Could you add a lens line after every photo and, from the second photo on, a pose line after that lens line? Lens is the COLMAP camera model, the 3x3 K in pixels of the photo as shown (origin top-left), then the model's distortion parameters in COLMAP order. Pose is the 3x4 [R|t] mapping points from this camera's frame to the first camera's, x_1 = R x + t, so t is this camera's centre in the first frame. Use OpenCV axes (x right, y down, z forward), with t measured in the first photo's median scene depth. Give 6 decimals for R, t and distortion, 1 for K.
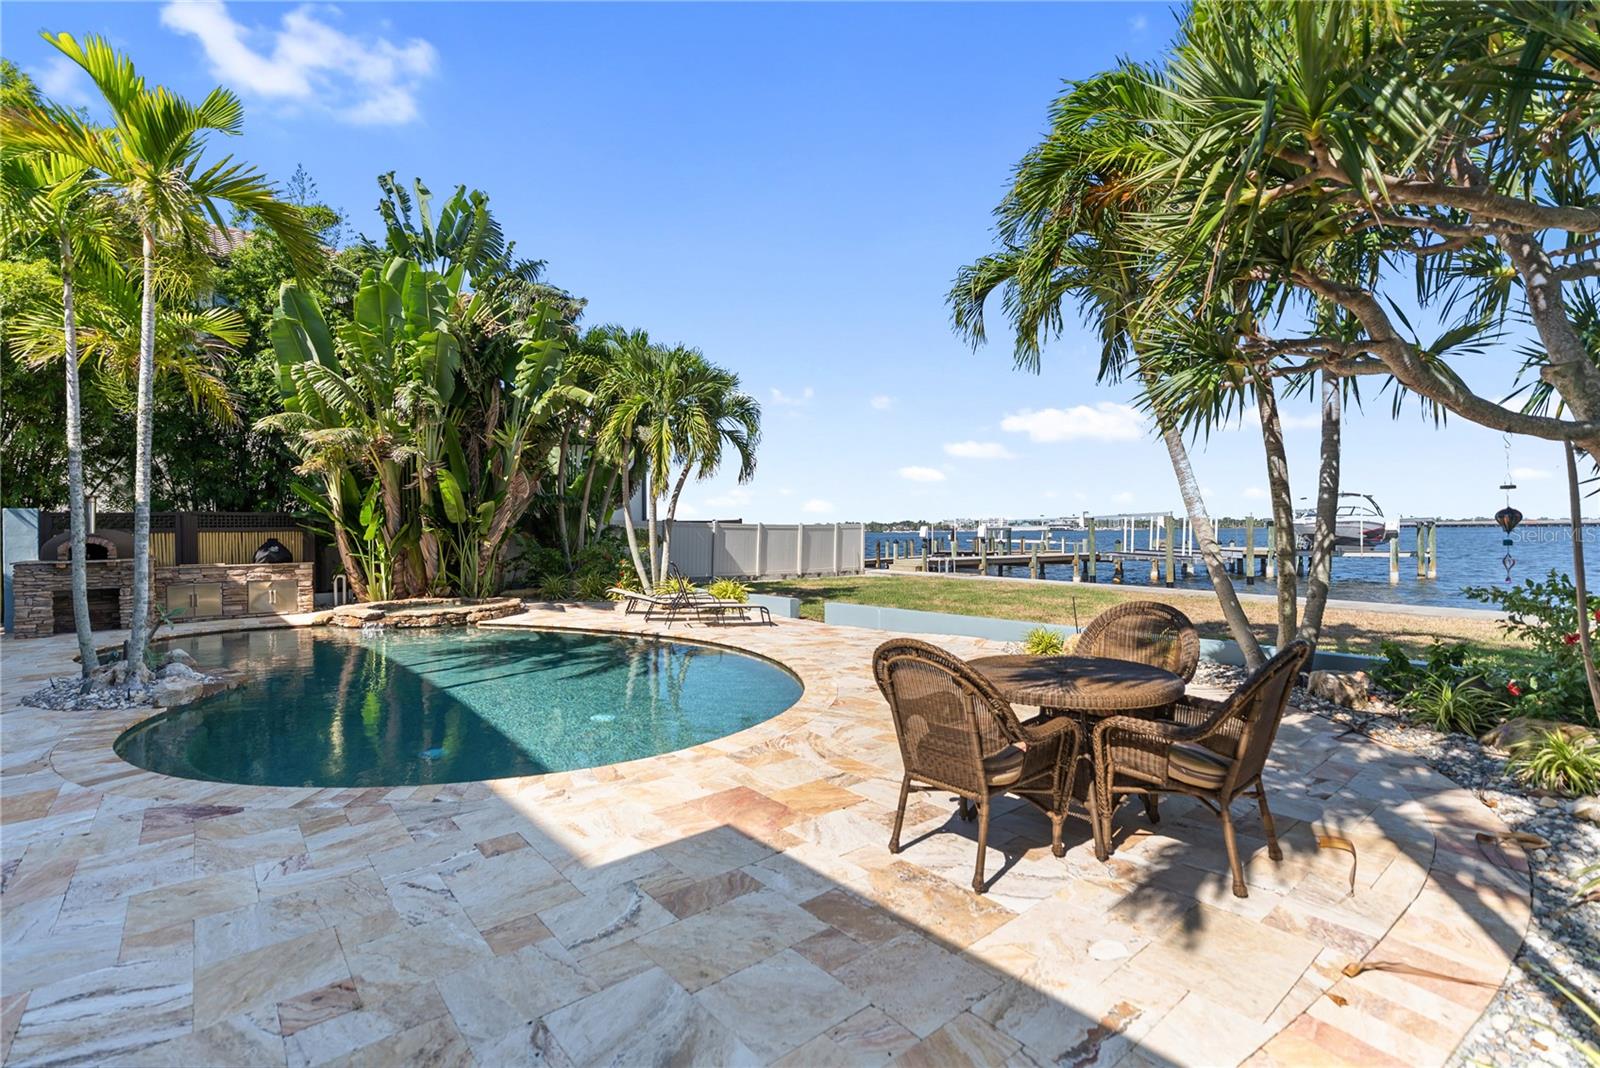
lens RADIAL K [[726.8, 0, 800.0], [0, 726.8, 534.0], [0, 0, 1]] dist [-0.008511, 0.003511]
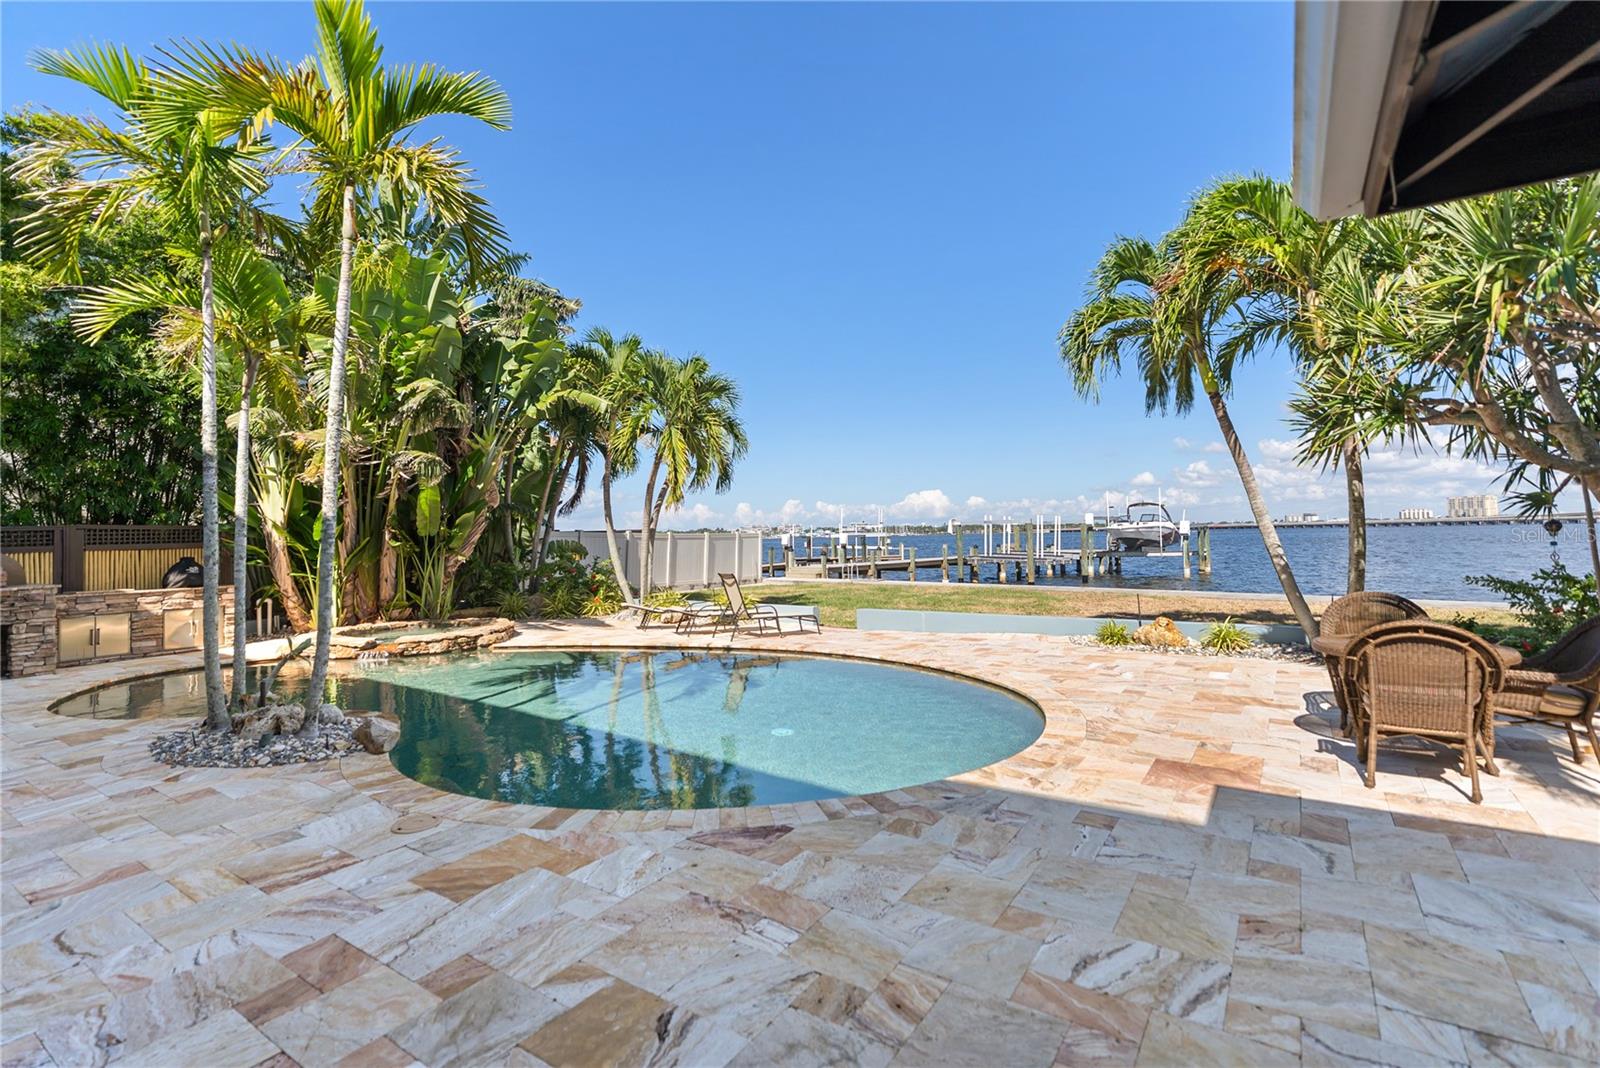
lens RADIAL K [[737.3, 0, 804.6], [0, 737.3, 508.3], [0, 0, 1]] dist [-0.002366, 0.000441]
pose [[0.959959, 0.000419, 0.280140, -0.327891], [0.012200, 0.998988, -0.043299, -0.005045], [-0.279875, 0.044983, 0.958982, -0.002082]]
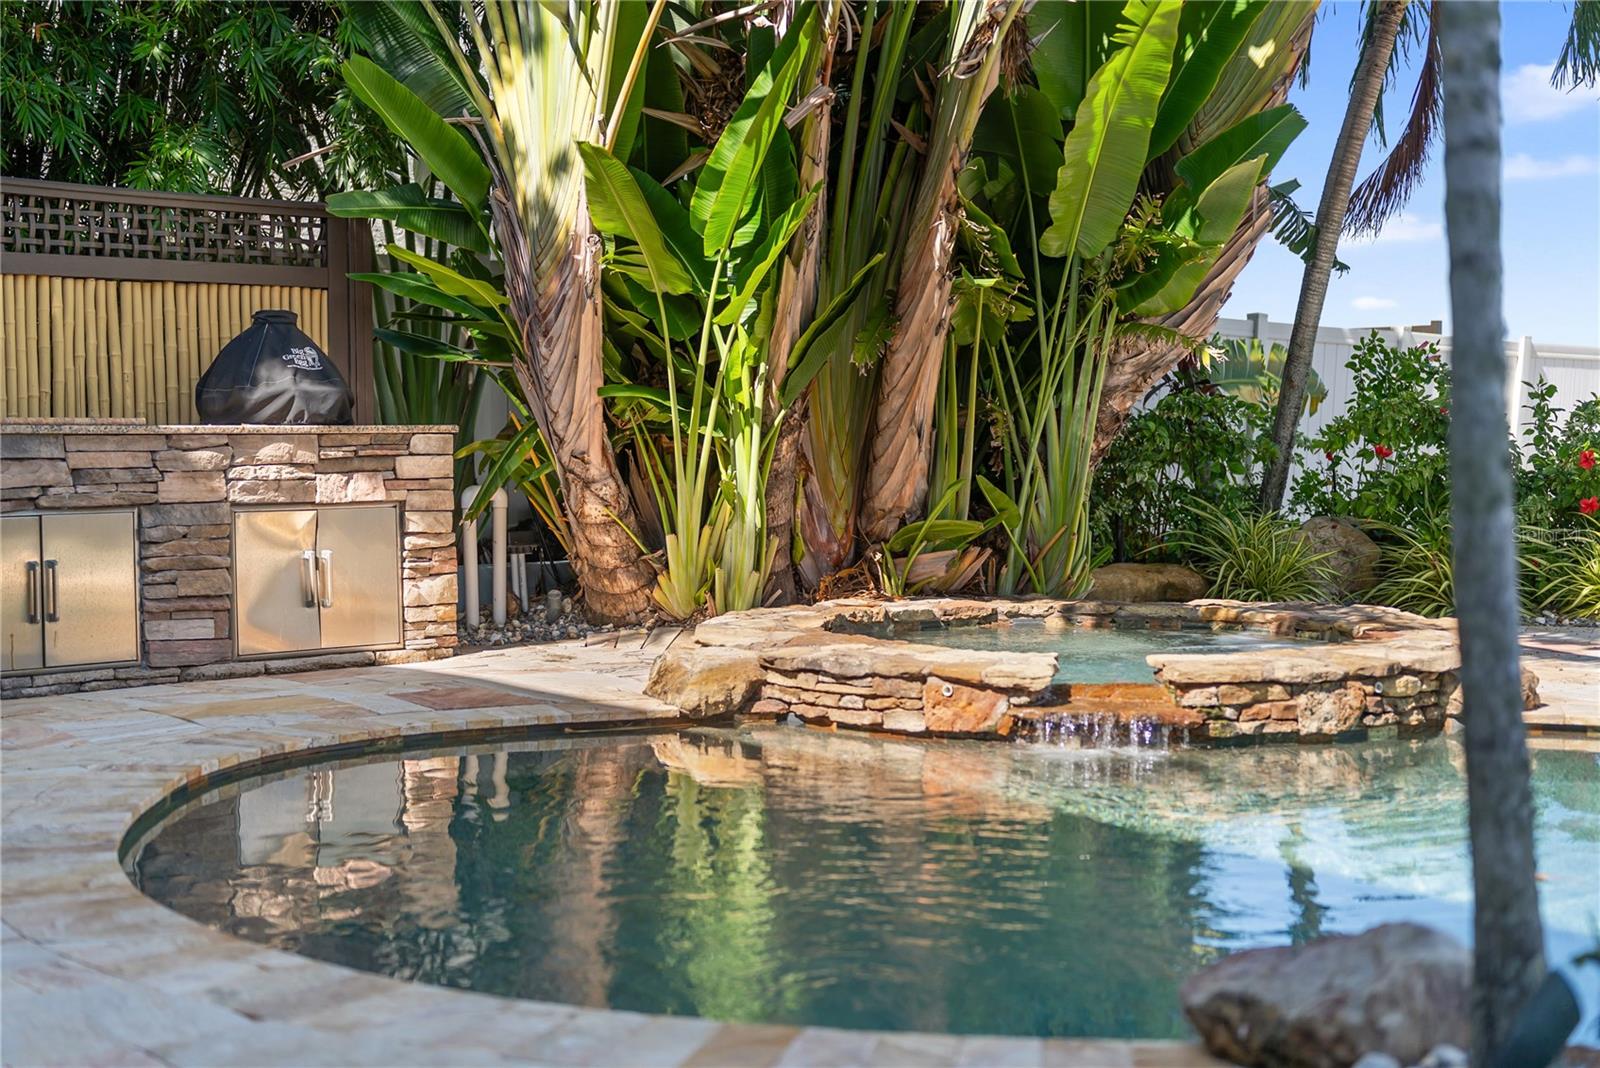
lens RADIAL K [[2258.1, 0, 800.0], [0, 2258.1, 534.0], [0, 0, 1]] dist [-0.001524, 0.057310]
pose [[0.999868, 0.014311, -0.007741, -0.642004], [-0.013926, 0.998764, 0.047705, 0.043313], [0.008414, -0.047591, 0.998831, 0.371817]]
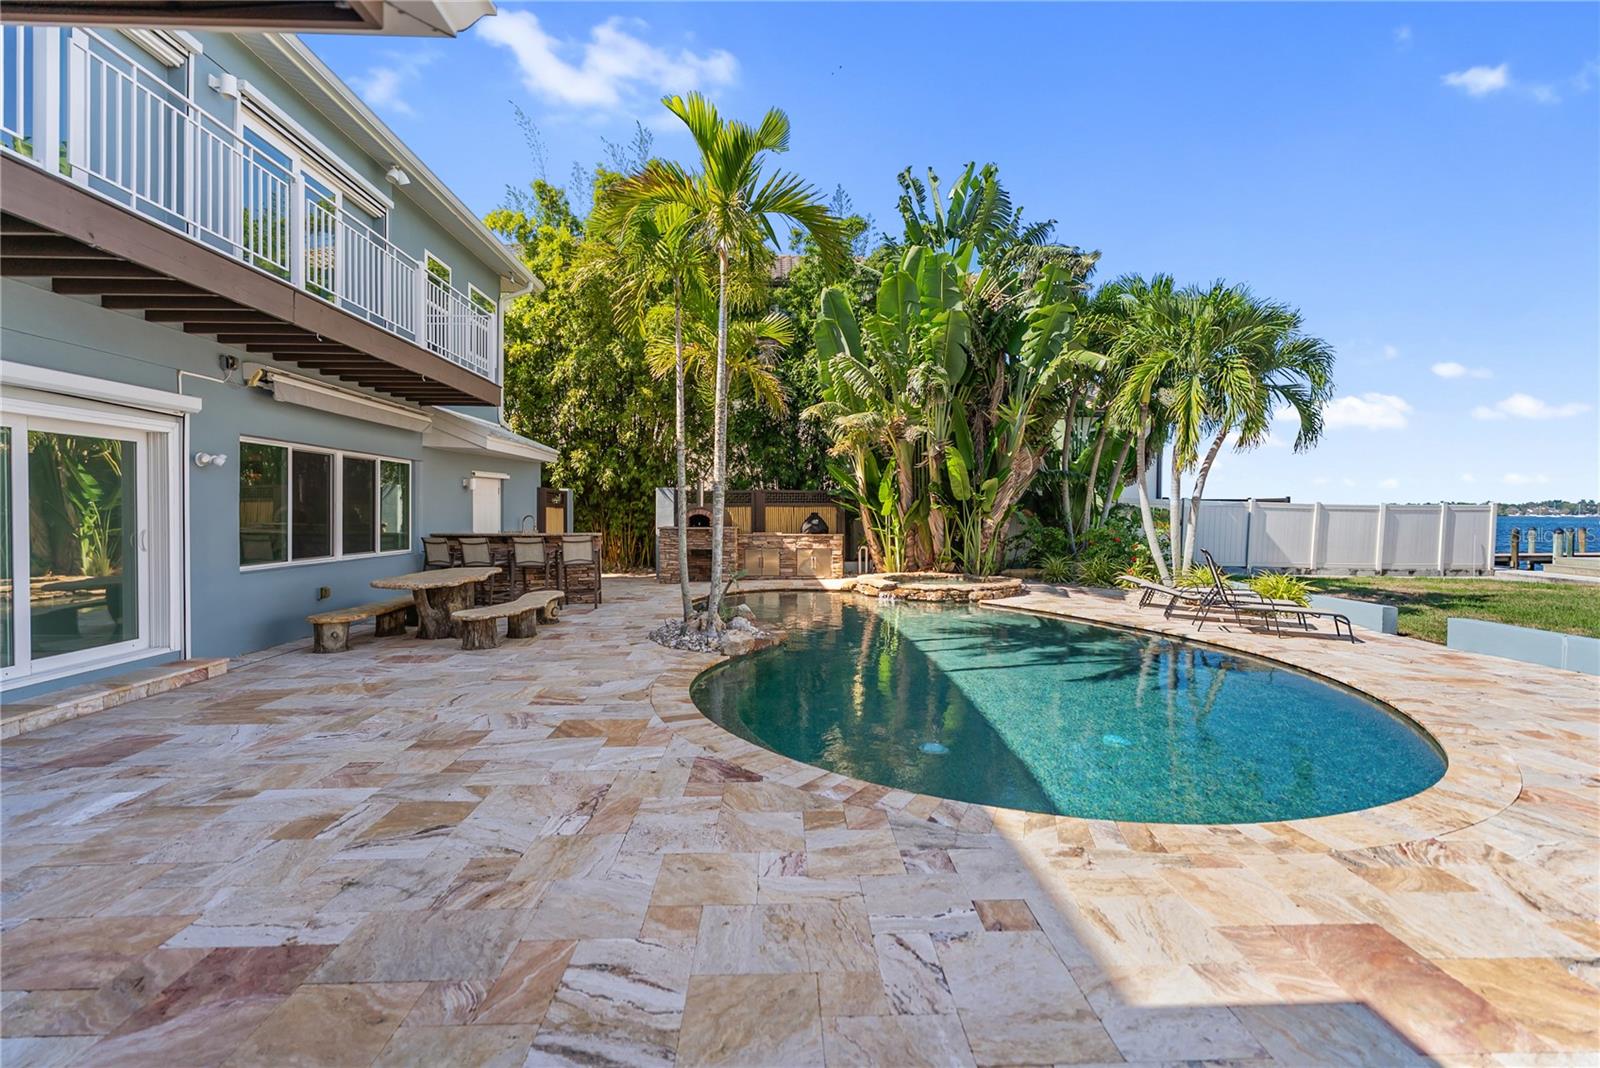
lens RADIAL K [[728.0, 0, 800.5], [0, 728.0, 517.2], [0, 0, 1]] dist [-0.006544, 0.000140]
pose [[0.789857, 0.019678, -0.612976, -0.032051], [-0.014916, 0.999806, 0.012877, -0.001428], [0.613110, -0.001028, 0.789997, 0.069252]]
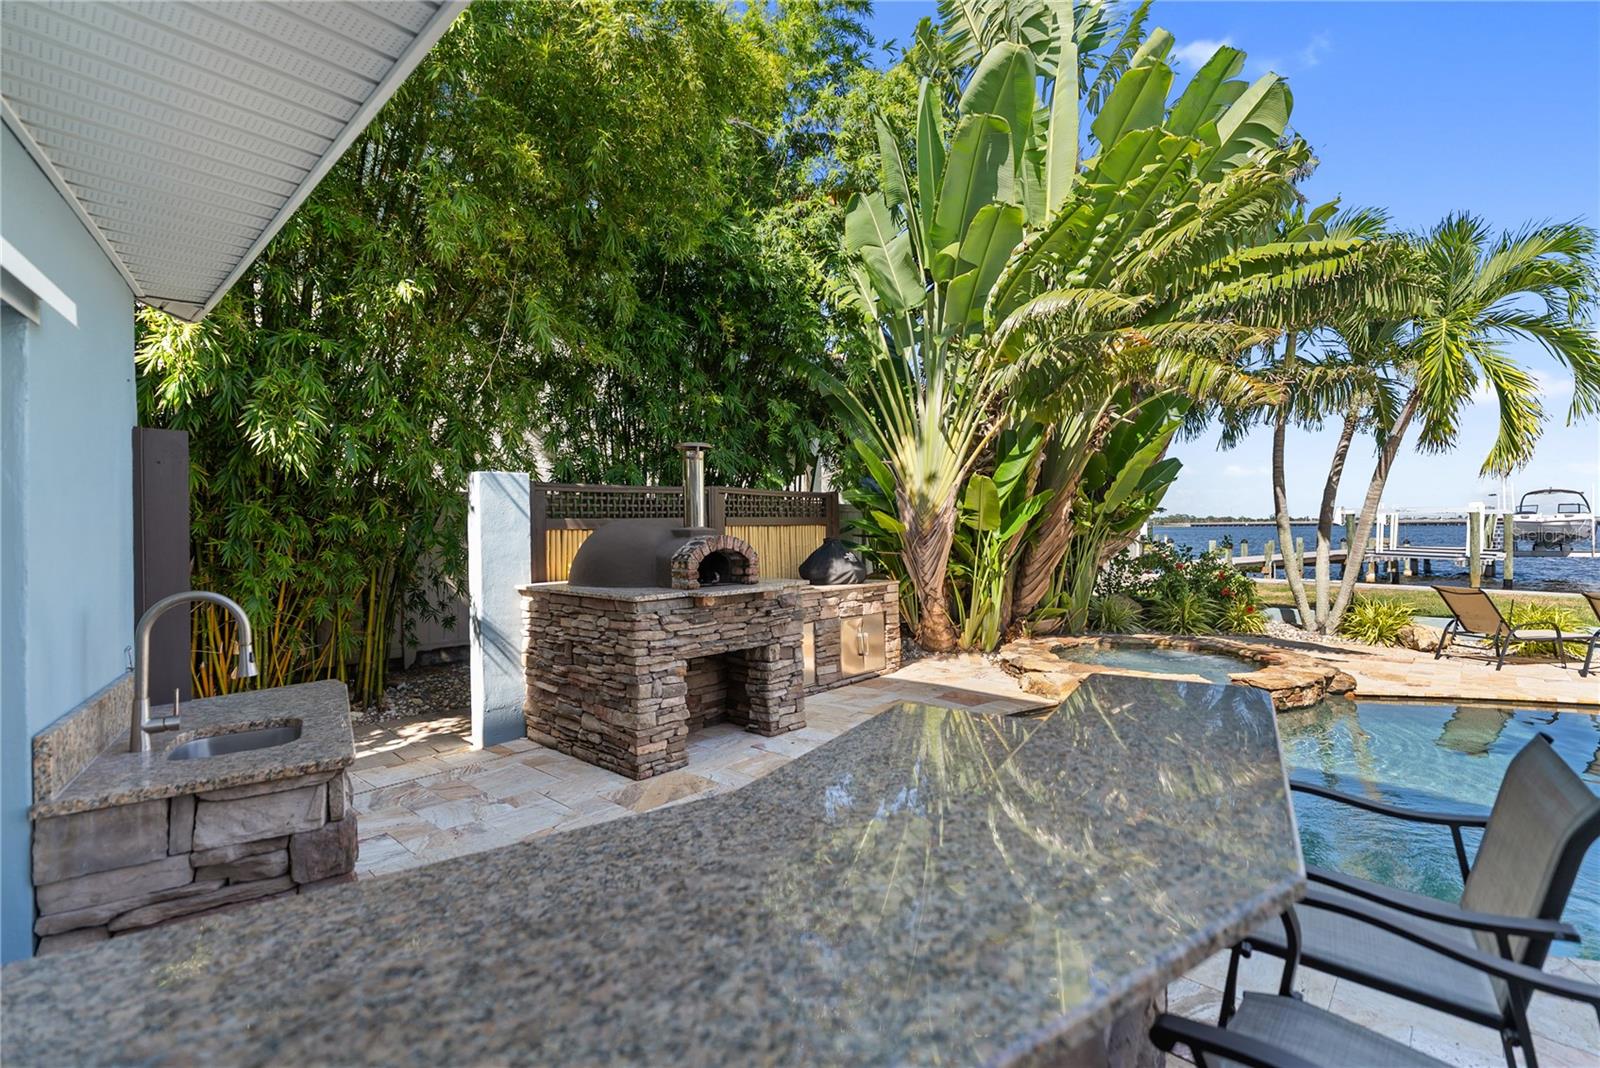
lens RADIAL K [[740.9, 0, 800.0], [0, 740.9, 534.0], [0, 0, 1]] dist [-0.002796, 0.000094]
pose [[0.991478, 0.003458, 0.130232, -0.936494], [-0.004252, 0.999974, 0.005816, 0.000265], [-0.130208, -0.006321, 0.991467, 0.501674]]
